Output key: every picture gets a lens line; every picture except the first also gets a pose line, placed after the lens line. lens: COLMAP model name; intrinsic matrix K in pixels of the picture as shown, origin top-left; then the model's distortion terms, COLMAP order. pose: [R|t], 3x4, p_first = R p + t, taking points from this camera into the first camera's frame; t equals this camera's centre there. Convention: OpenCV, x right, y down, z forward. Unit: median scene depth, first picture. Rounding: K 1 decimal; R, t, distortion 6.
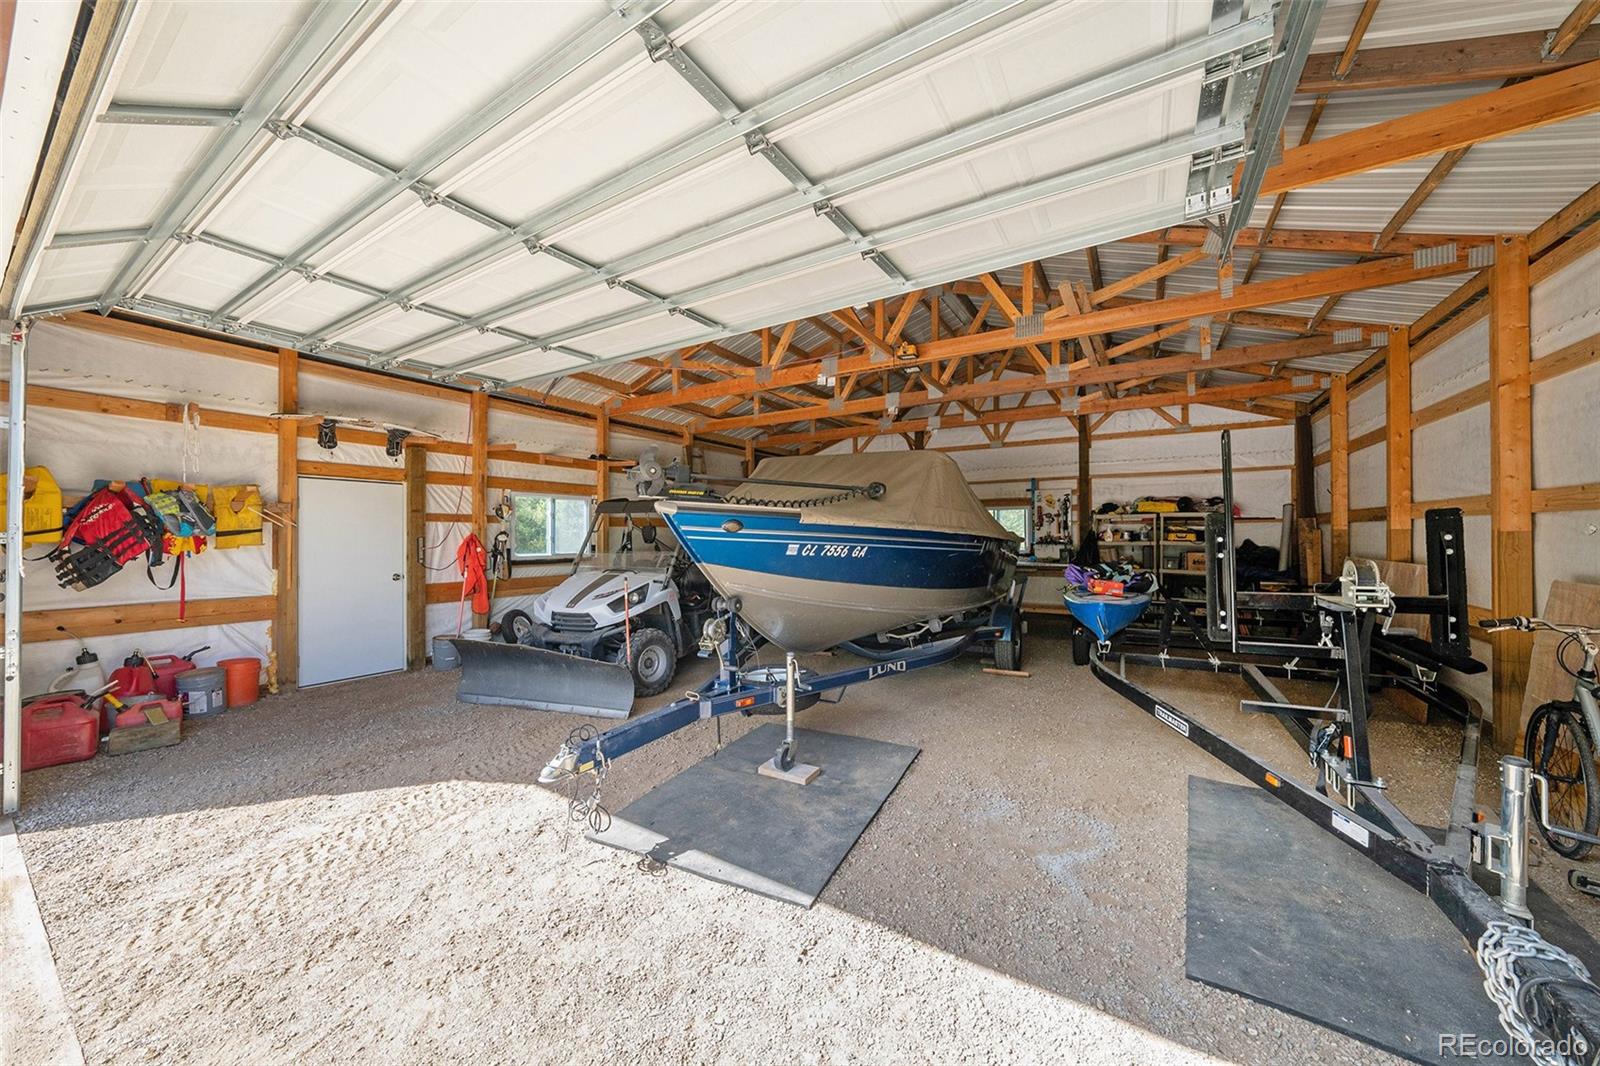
lens RADIAL K [[548.6, 0, 795.9], [0, 548.6, 527.7], [0, 0, 1]] dist [-0.007991, 0.000624]
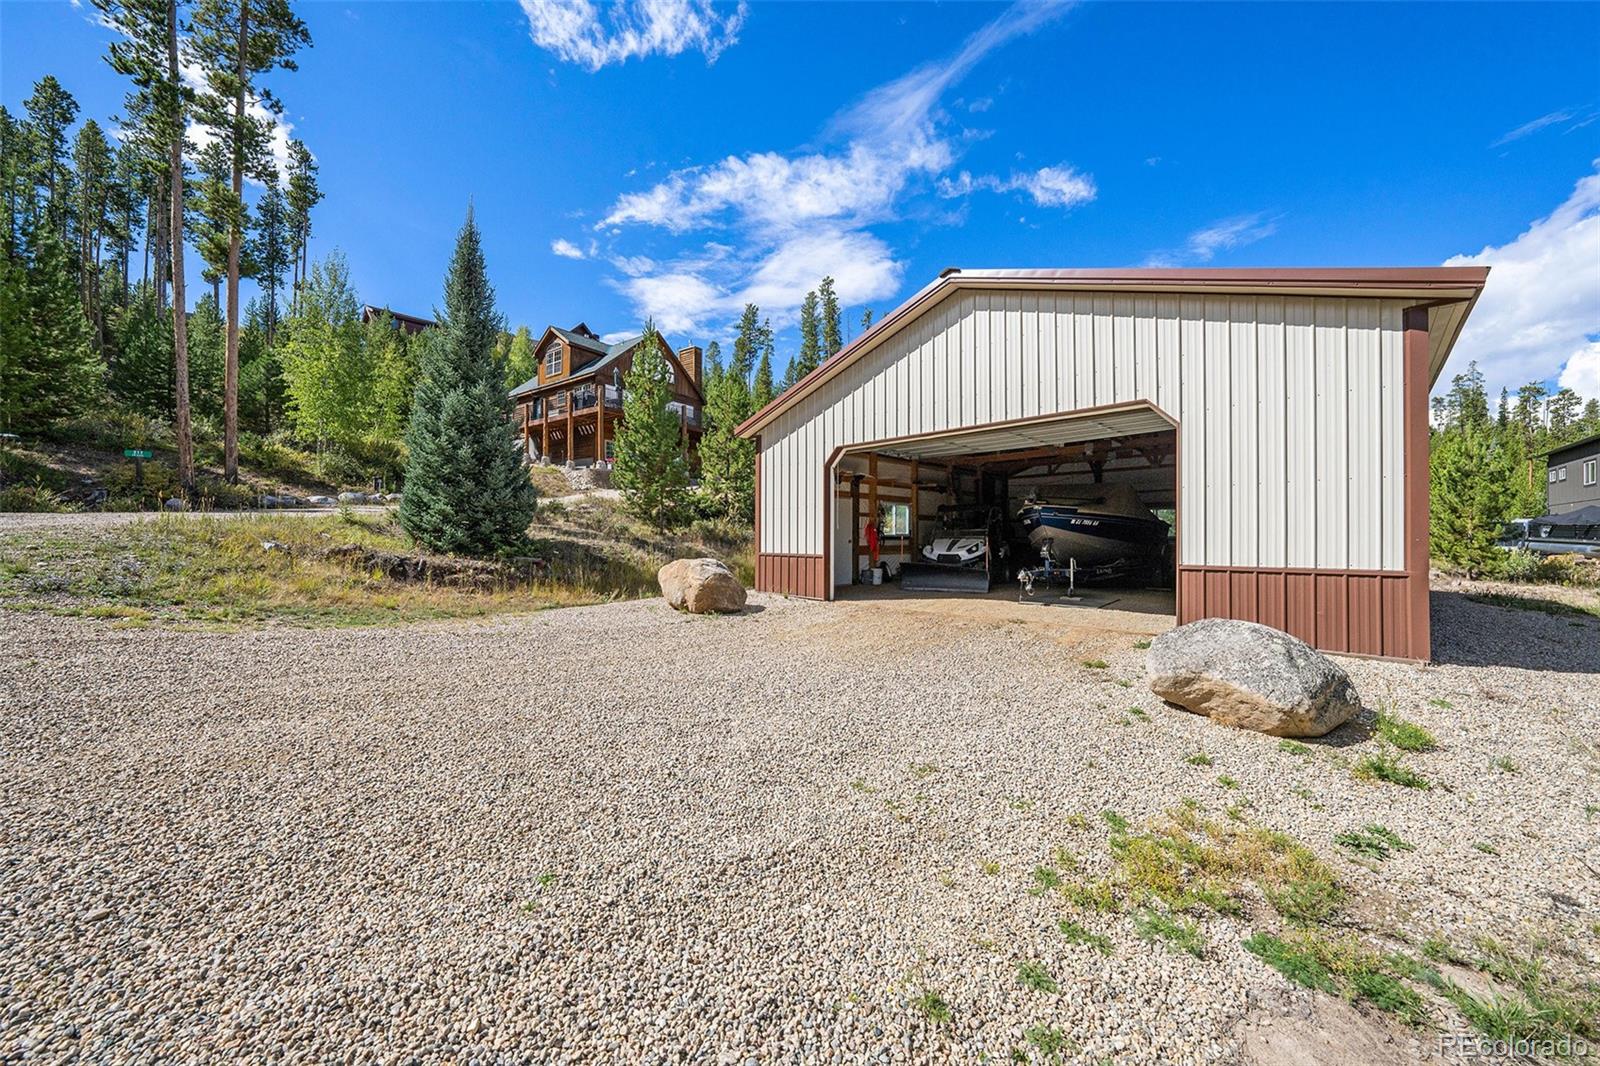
lens RADIAL K [[548.6, 0, 805.6], [0, 548.6, 534.3], [0, 0, 1]] dist [-0.007991, 0.000624]
pose [[0.976244, -0.000902, -0.216673, -0.404523], [0.001269, 0.999998, 0.001556, 0.054358], [0.216672, -0.001794, 0.976243, -1.111068]]
